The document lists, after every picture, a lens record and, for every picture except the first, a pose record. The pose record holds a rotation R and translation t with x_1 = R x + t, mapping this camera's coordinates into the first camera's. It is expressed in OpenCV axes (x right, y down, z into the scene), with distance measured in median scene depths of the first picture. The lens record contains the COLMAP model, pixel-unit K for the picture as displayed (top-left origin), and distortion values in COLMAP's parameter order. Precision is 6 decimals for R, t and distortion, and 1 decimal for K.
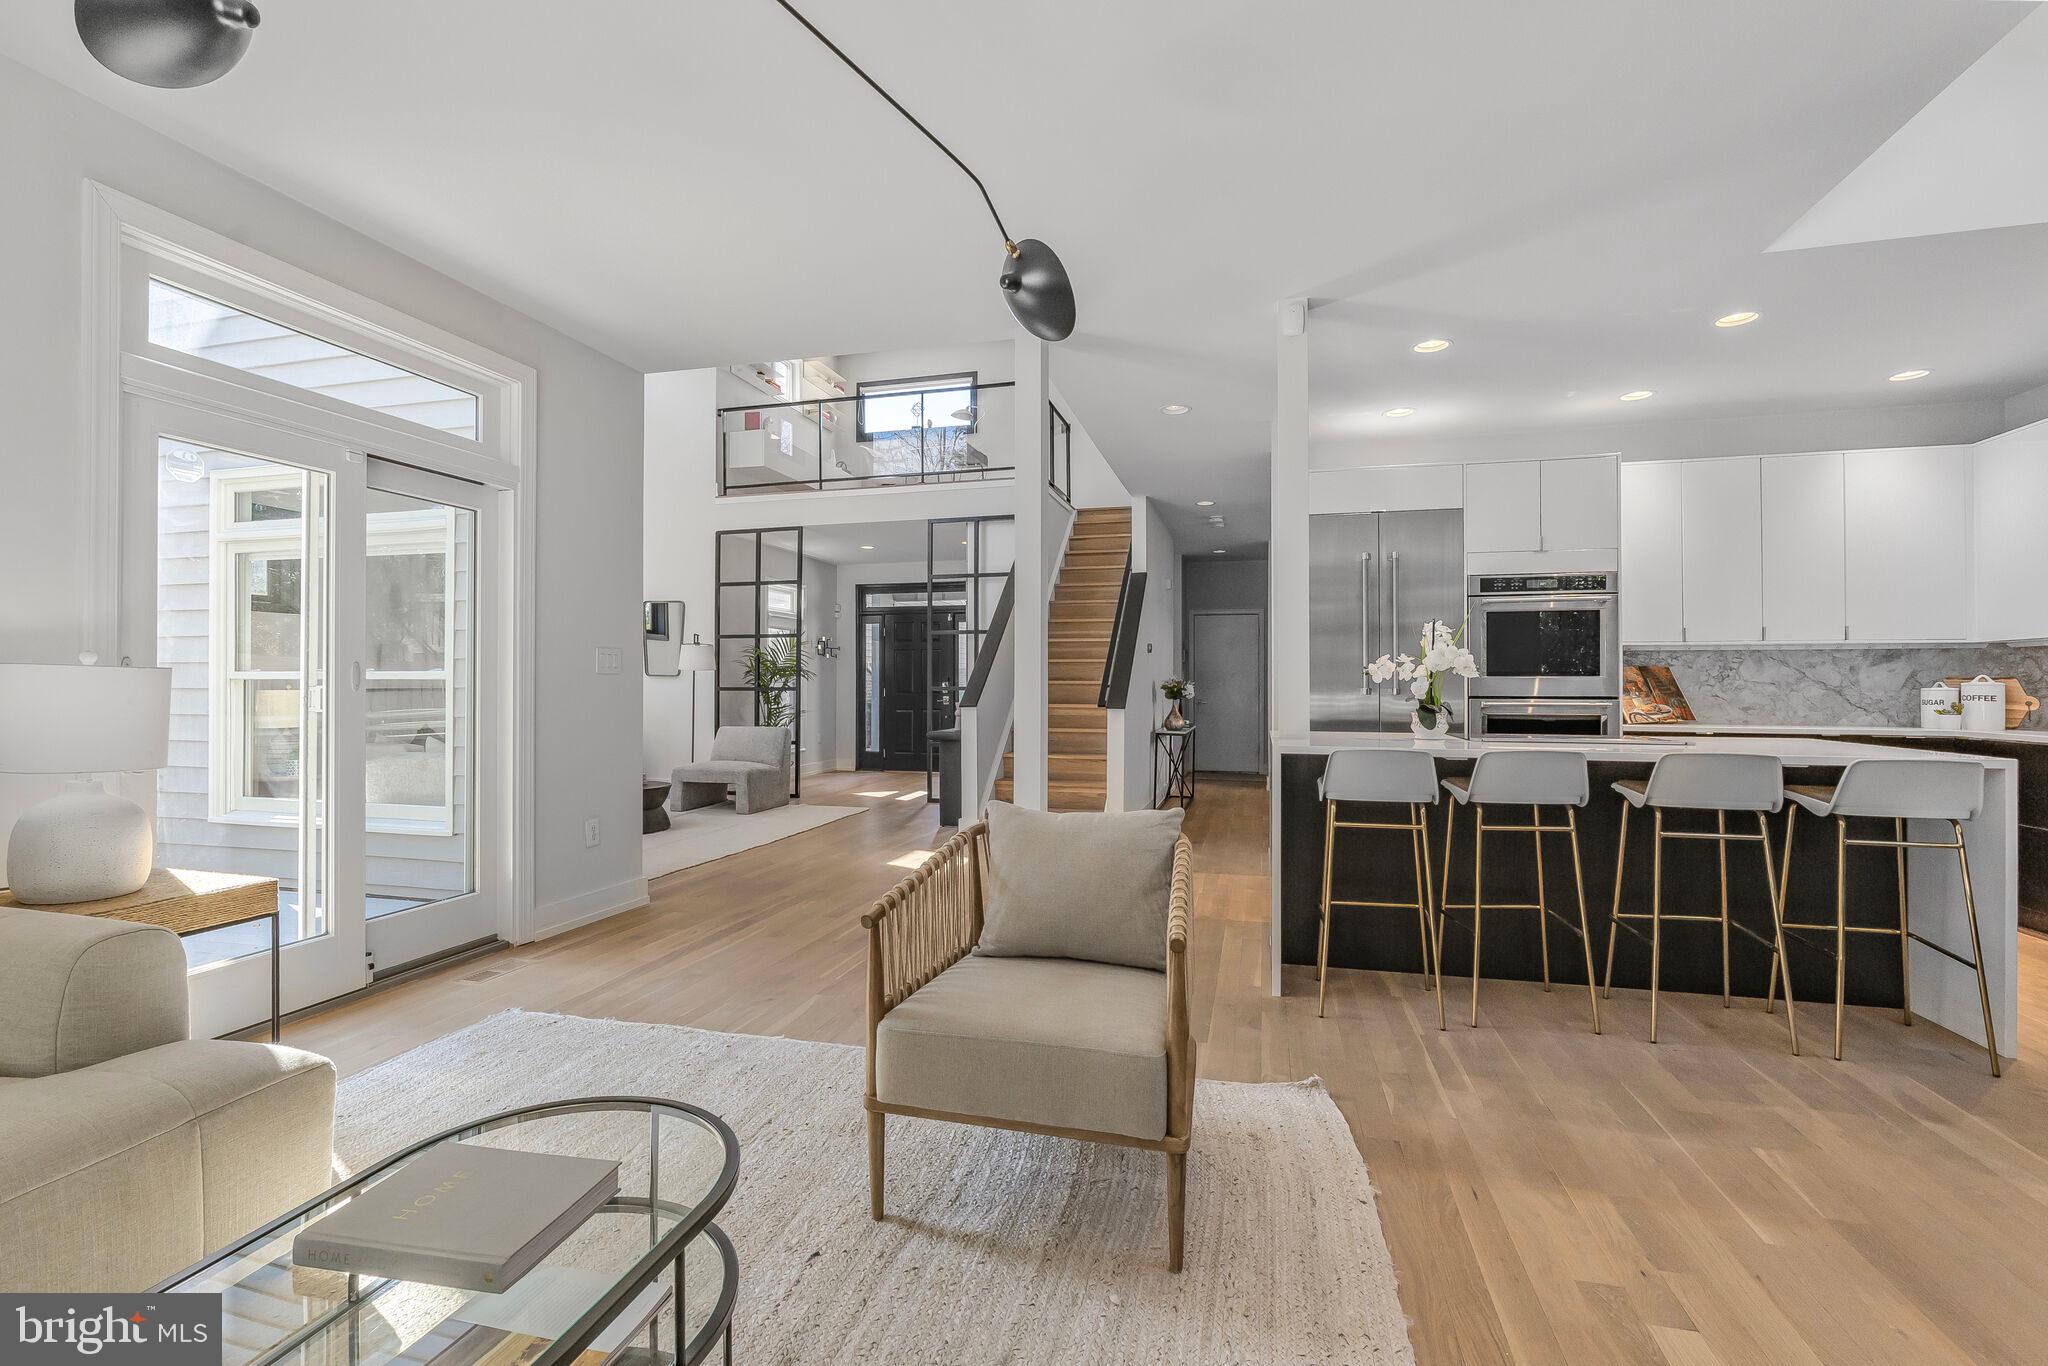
lens RADIAL K [[915.1, 0, 1025.8], [0, 915.1, 684.5], [0, 0, 1]] dist [-0.009214, 0.001098]
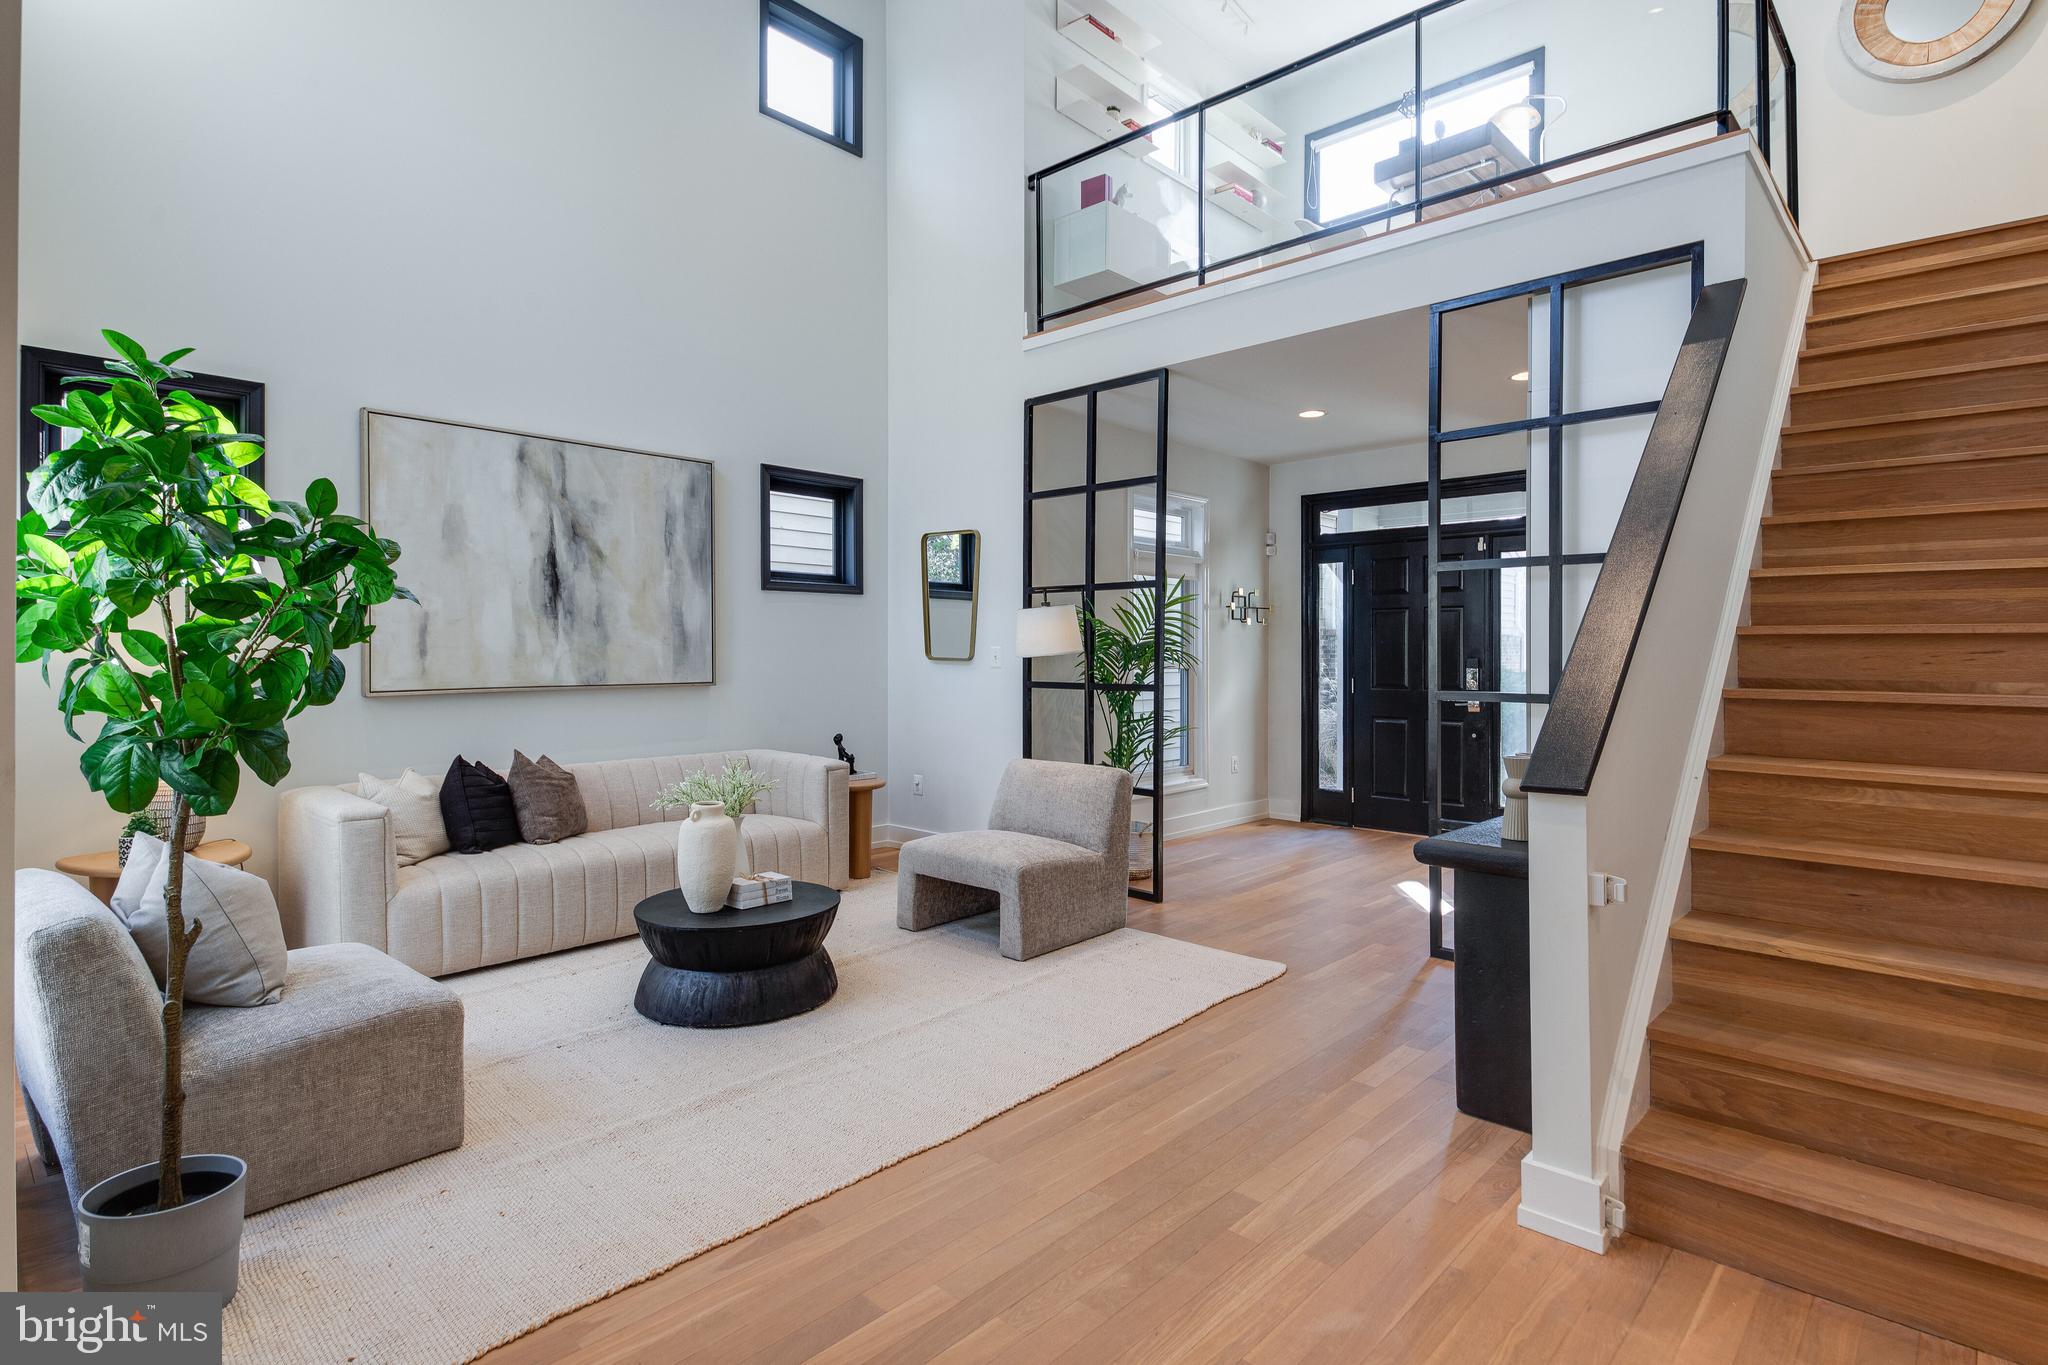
lens RADIAL K [[1013.8, 0, 1040.2], [0, 1013.8, 671.9], [0, 0, 1]] dist [0.010764, -0.015979]
pose [[0.883671, 0.009010, -0.468021, -0.072071], [-0.000108, 0.999819, 0.019043, -0.025183], [0.468108, -0.016777, 0.883512, 0.792792]]
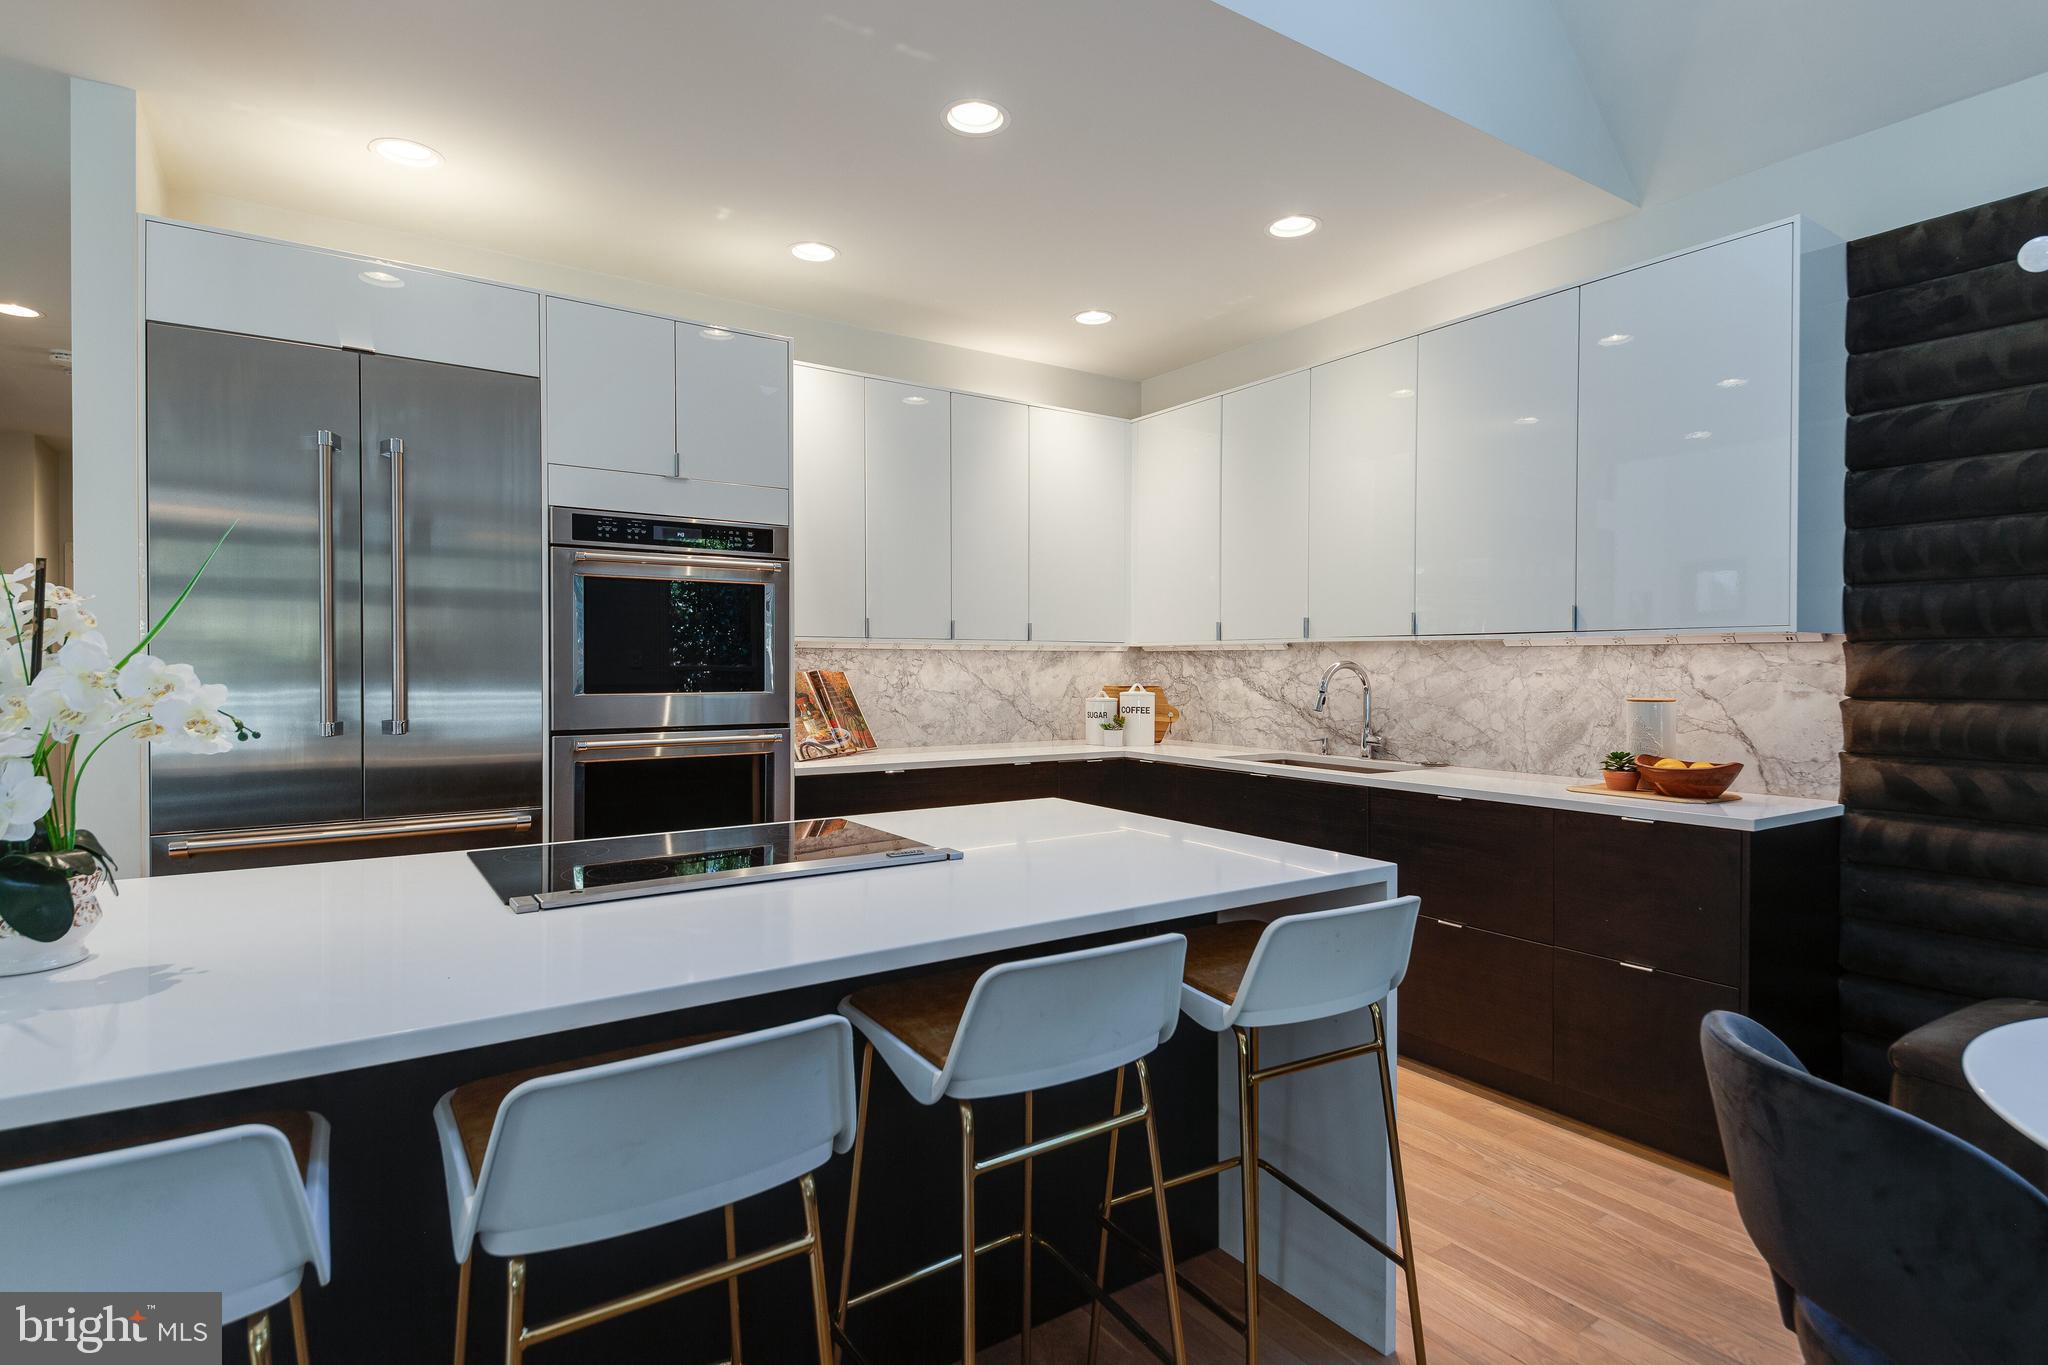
lens RADIAL K [[1013.8, 0, 1011.8], [0, 1013.8, 672.4], [0, 0, 1]] dist [0.010764, -0.015979]
pose [[0.666831, -0.005657, 0.745188, 0.217240], [-0.002224, 0.999952, 0.009580, -0.027242], [-0.745206, -0.008045, 0.666786, 0.393570]]
